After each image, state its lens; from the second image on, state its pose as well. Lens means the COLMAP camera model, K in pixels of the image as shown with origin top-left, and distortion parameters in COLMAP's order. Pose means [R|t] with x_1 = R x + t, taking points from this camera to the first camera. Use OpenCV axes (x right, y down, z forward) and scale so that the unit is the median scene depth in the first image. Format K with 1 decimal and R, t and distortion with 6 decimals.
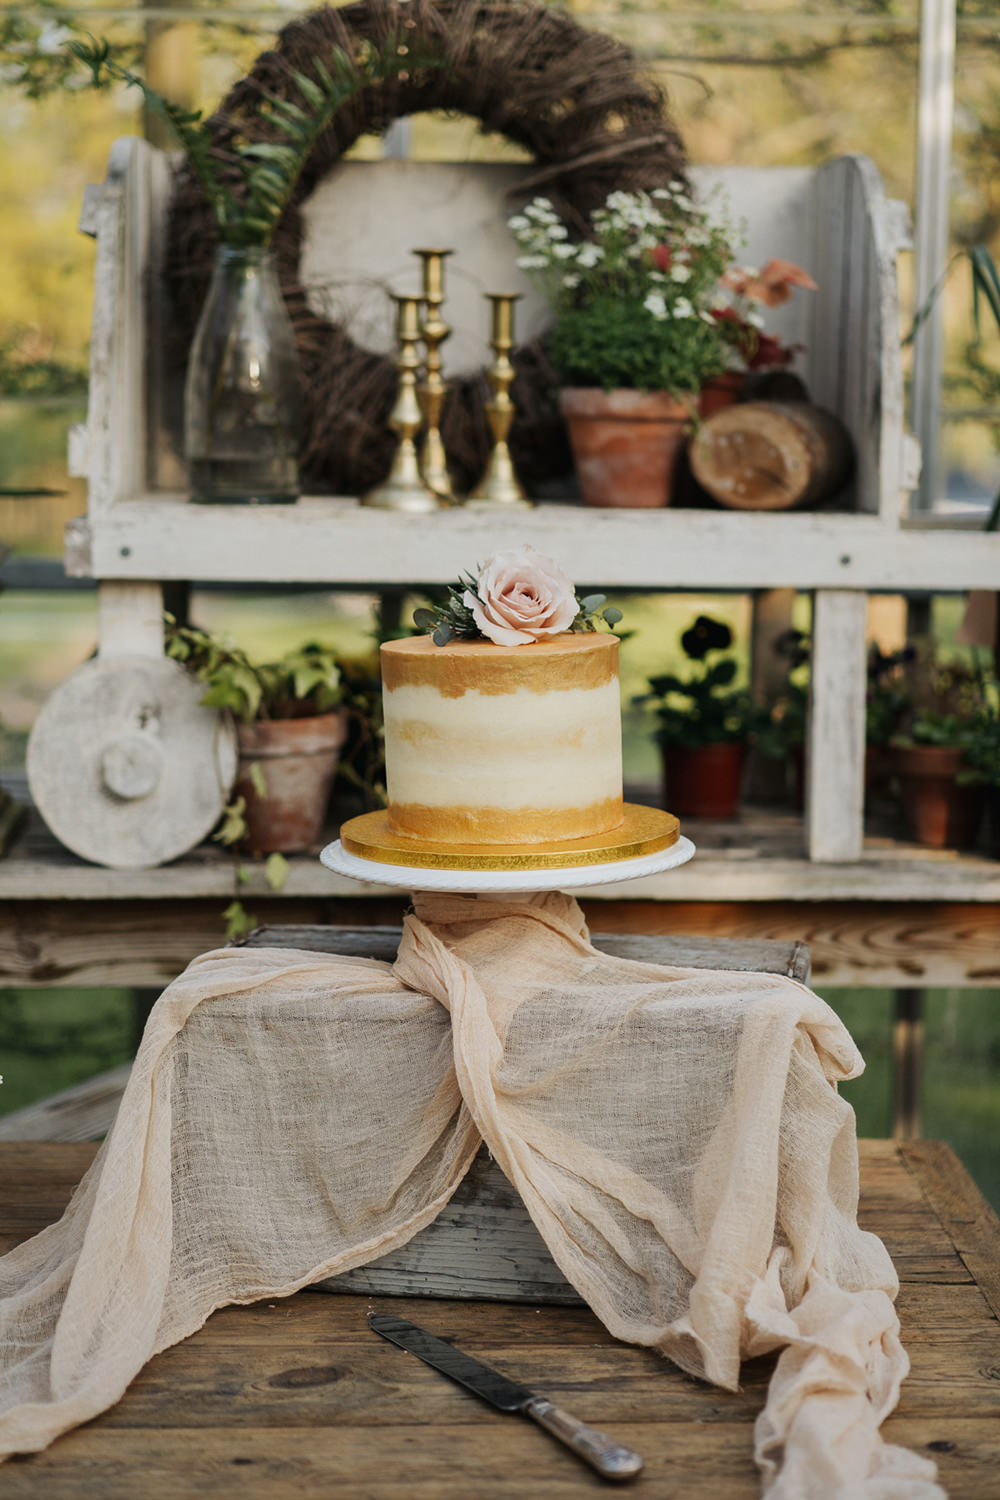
lens RADIAL K [[2459.0, 0, 500.0], [0, 2459.0, 750.0], [0, 0, 1]] dist [0.129881, -1.777495]
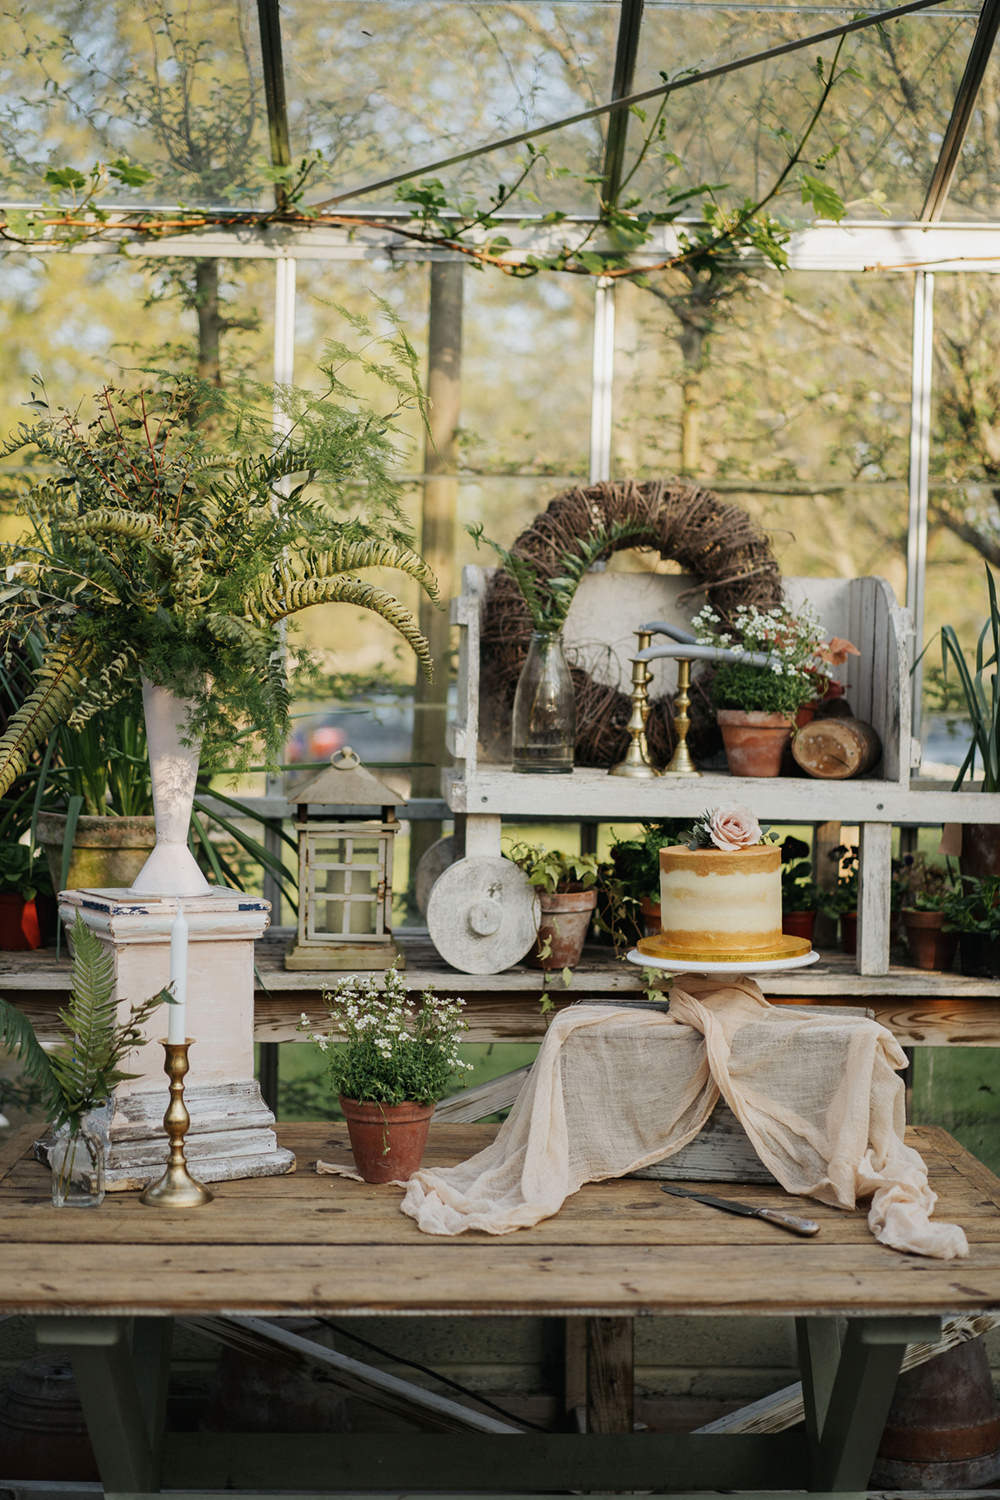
lens RADIAL K [[1944.7, 0, 500.0], [0, 1944.7, 750.0], [0, 0, 1]] dist [-0.014570, -0.696954]
pose [[0.999790, 0.007982, -0.018868, -0.112009], [-0.009806, 0.995072, -0.098673, 0.024724], [0.017987, 0.098838, 0.994941, -0.425532]]
